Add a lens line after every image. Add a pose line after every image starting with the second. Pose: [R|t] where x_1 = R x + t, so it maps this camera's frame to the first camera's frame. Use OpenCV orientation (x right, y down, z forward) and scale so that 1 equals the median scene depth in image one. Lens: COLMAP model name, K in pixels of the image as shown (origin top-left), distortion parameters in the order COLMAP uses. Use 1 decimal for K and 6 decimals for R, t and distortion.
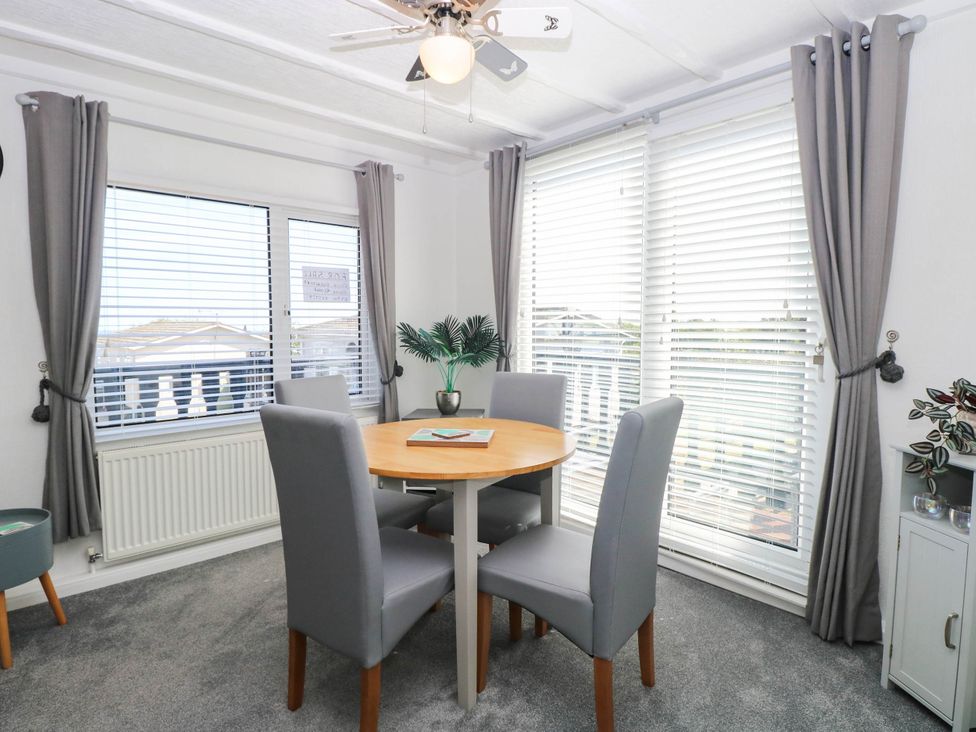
lens RADIAL K [[524.5, 0, 482.3], [0, 524.5, 360.4], [0, 0, 1]] dist [-0.003560, -0.013165]
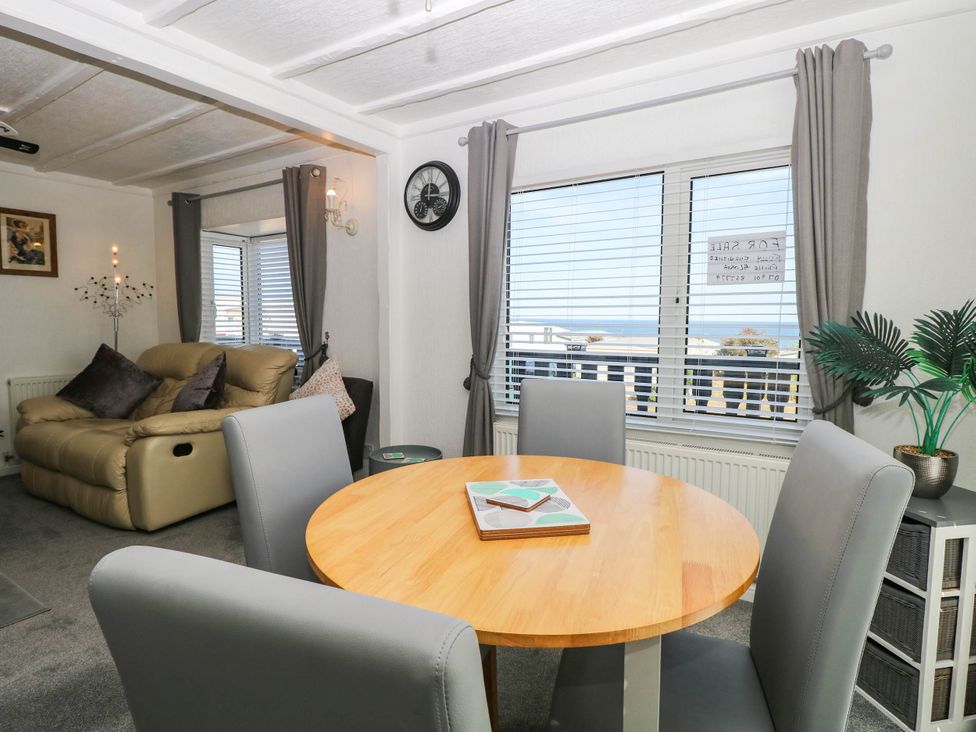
lens RADIAL K [[551.9, 0, 466.6], [0, 551.9, 363.5], [0, 0, 1]] dist [-0.001232, -0.015592]
pose [[0.245906, 0.077772, -0.966169, 0.359118], [-0.073126, 0.995424, 0.061515, -0.024466], [0.966531, 0.055525, 0.250468, 0.494752]]
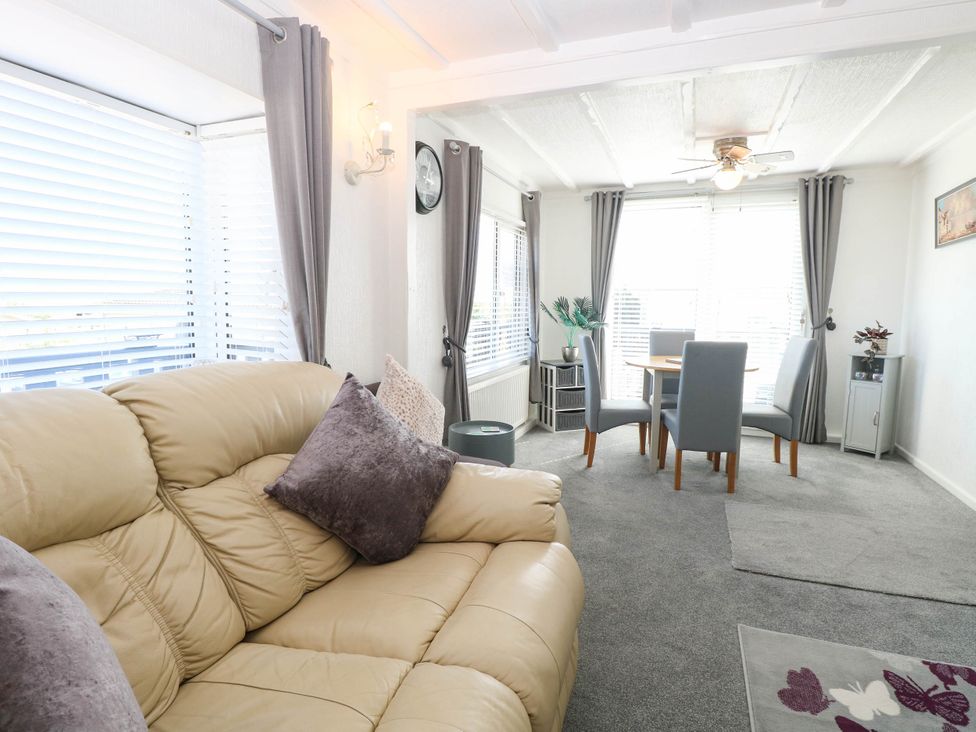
lens RADIAL K [[524.5, 0, 482.3], [0, 524.5, 360.4], [0, 0, 1]] dist [-0.003560, -0.013165]
pose [[0.897133, -0.037863, 0.440135, -1.056229], [0.019363, 0.998733, 0.046450, 0.023789], [-0.441336, -0.033150, 0.896729, -0.263311]]
